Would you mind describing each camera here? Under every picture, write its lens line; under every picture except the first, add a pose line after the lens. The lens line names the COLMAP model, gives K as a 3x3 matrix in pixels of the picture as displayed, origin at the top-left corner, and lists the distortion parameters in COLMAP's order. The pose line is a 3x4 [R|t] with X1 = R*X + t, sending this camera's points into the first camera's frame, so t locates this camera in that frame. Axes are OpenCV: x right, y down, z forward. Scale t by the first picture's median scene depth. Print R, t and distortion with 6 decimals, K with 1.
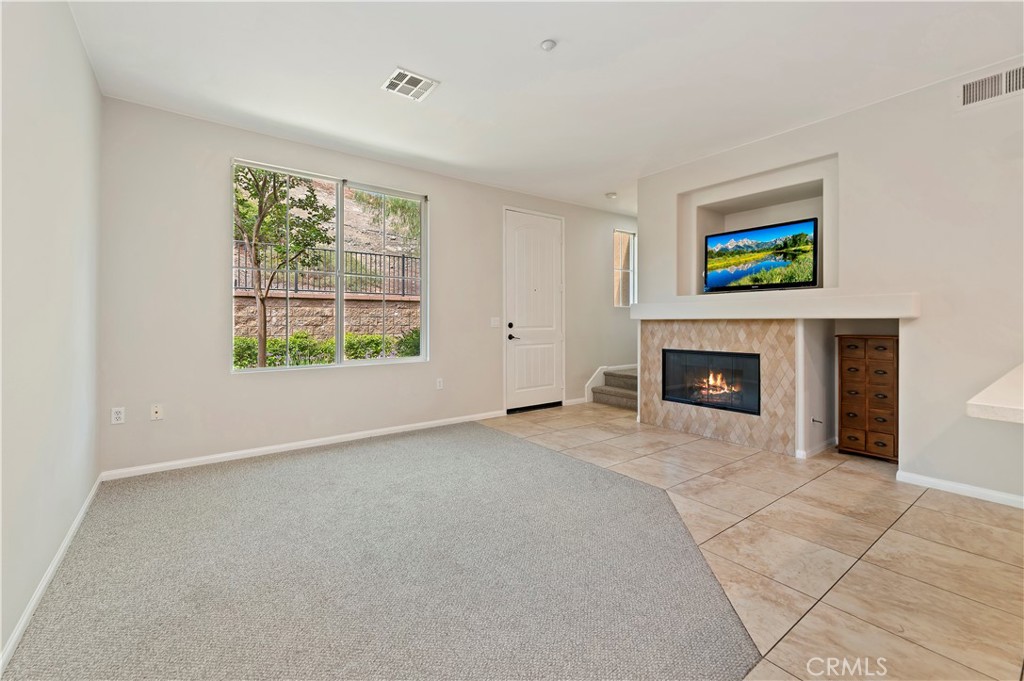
lens RADIAL K [[420.8, 0, 492.1], [0, 420.8, 319.6], [0, 0, 1]] dist [-0.000071, 0.000053]
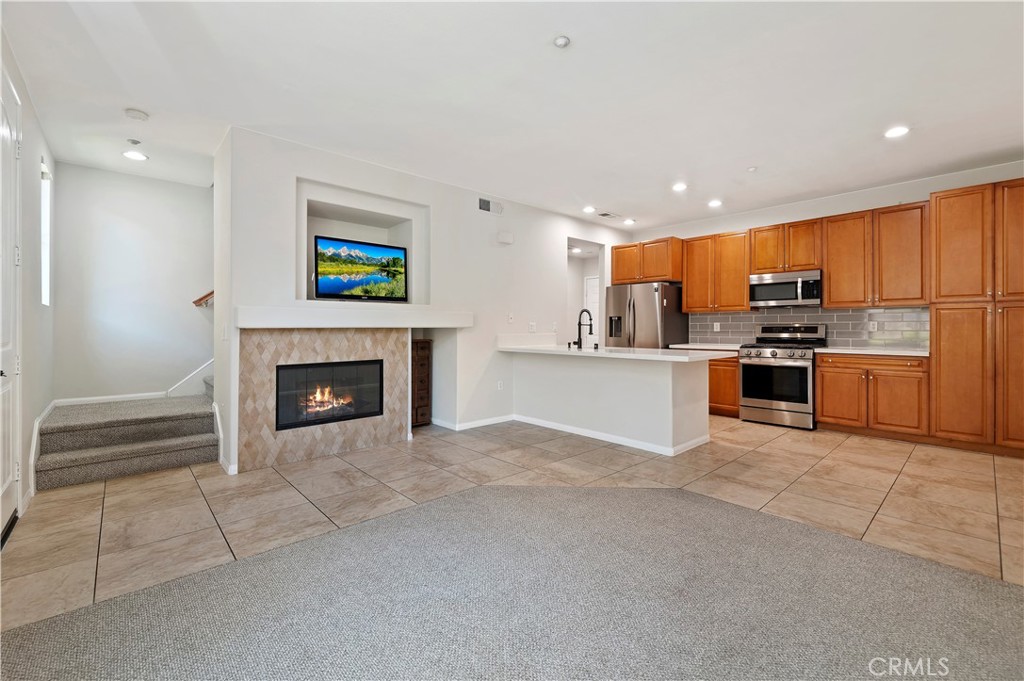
lens RADIAL K [[435.8, 0, 513.0], [0, 435.8, 330.7], [0, 0, 1]] dist [-0.001398, -0.000077]
pose [[-0.121521, -0.005910, 0.992571, -0.509814], [-0.002242, 0.999981, 0.005679, -0.000944], [-0.992586, -0.001535, -0.121532, 0.750242]]
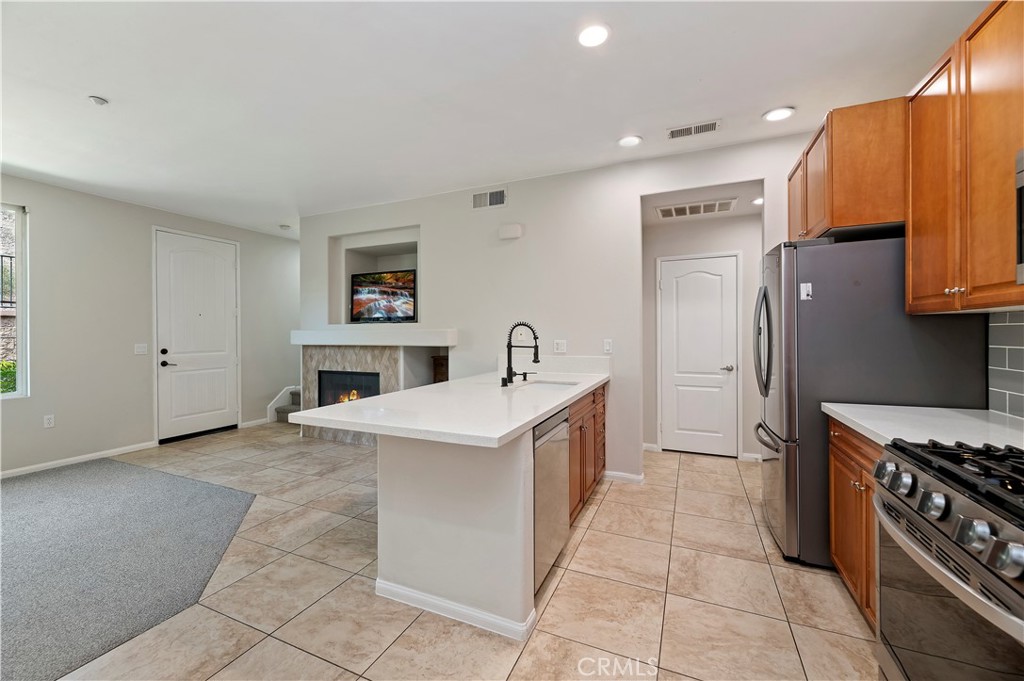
lens RADIAL K [[419.8, 0, 491.4], [0, 419.8, 333.9], [0, 0, 1]] dist [0.000190, 0.000070]
pose [[0.872448, -0.002922, 0.488698, 0.292753], [0.001227, 0.999992, 0.003787, -0.037879], [-0.488705, -0.002704, 0.872445, -0.255086]]
